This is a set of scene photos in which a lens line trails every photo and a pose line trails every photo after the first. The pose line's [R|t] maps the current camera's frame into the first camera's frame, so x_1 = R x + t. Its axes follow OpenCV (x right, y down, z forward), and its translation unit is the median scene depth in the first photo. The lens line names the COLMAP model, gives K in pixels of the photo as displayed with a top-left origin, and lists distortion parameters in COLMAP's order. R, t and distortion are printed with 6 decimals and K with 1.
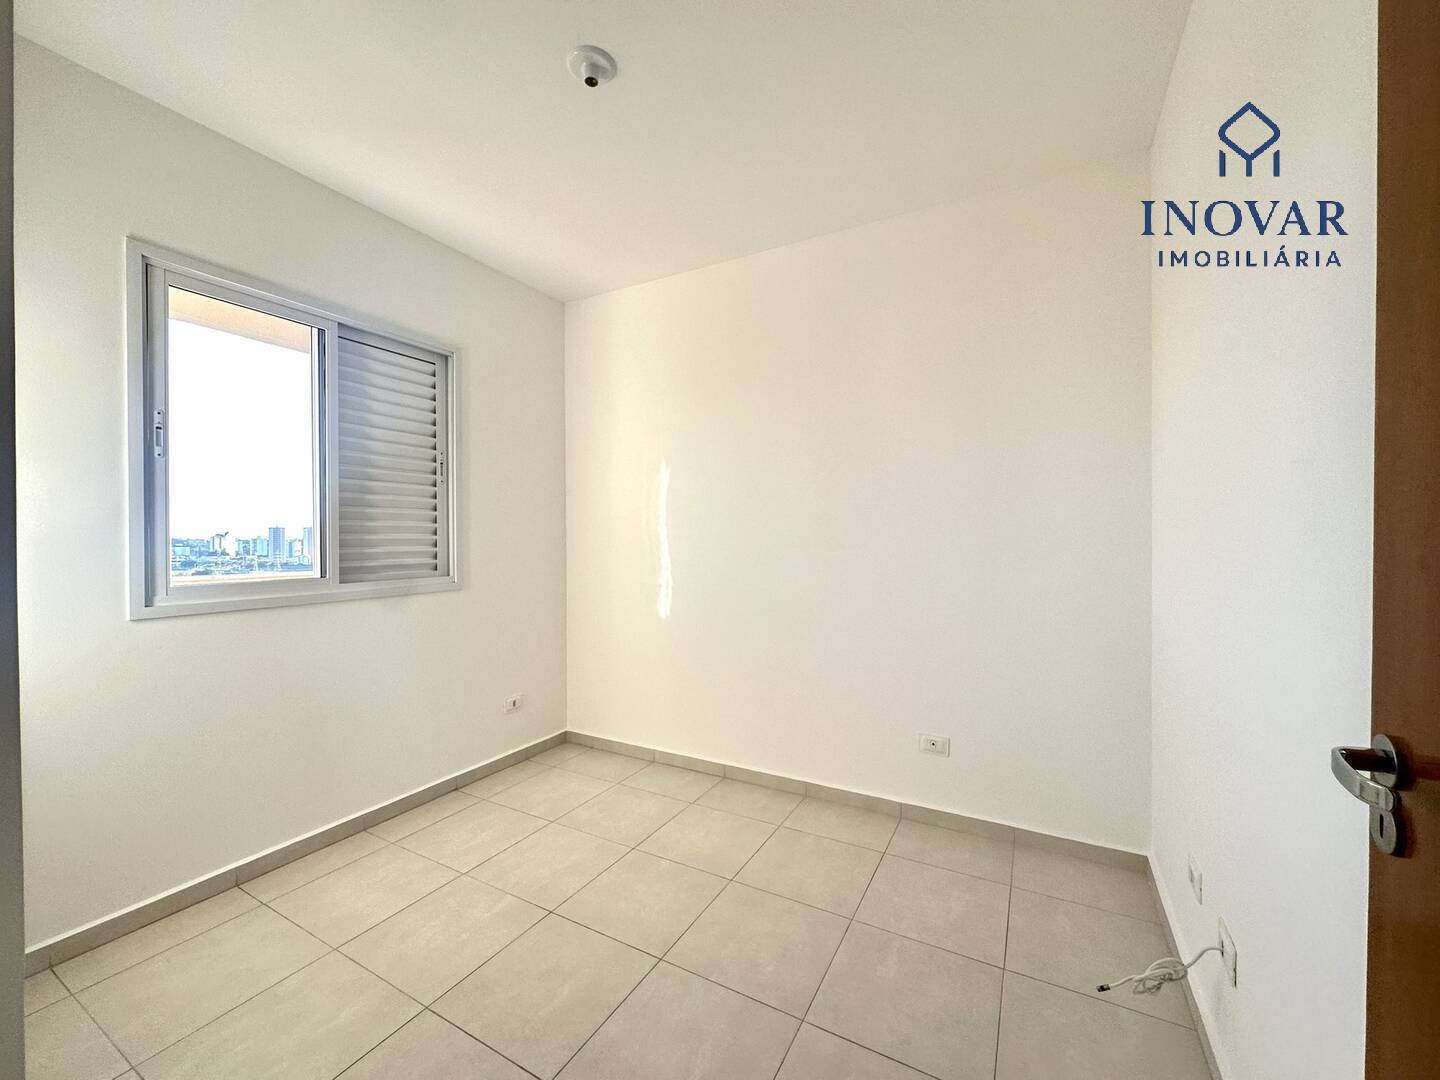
lens RADIAL K [[600.6, 0, 749.8], [0, 600.6, 553.7], [0, 0, 1]] dist [-0.002468, -0.000576]
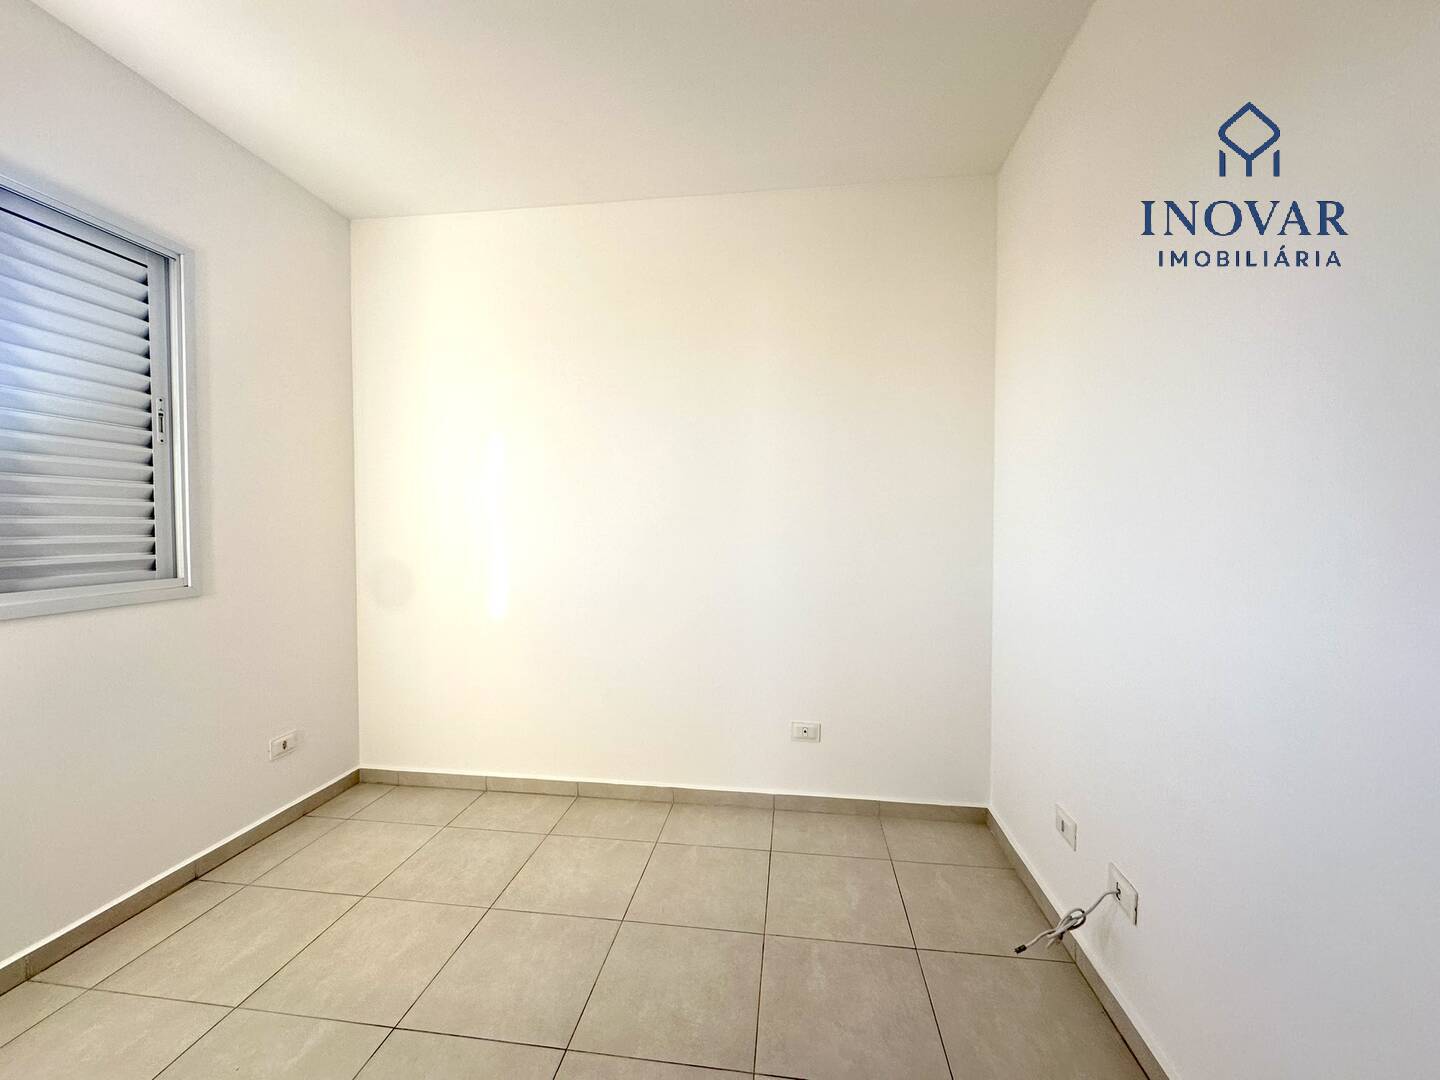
lens RADIAL K [[578.3, 0, 741.8], [0, 578.3, 551.1], [0, 0, 1]] dist [-0.000995, 0.000062]
pose [[0.930158, -0.012230, 0.366955, -0.142826], [0.005880, 0.999813, 0.018416, -0.002636], [-0.367112, -0.014972, 0.930056, 0.142232]]
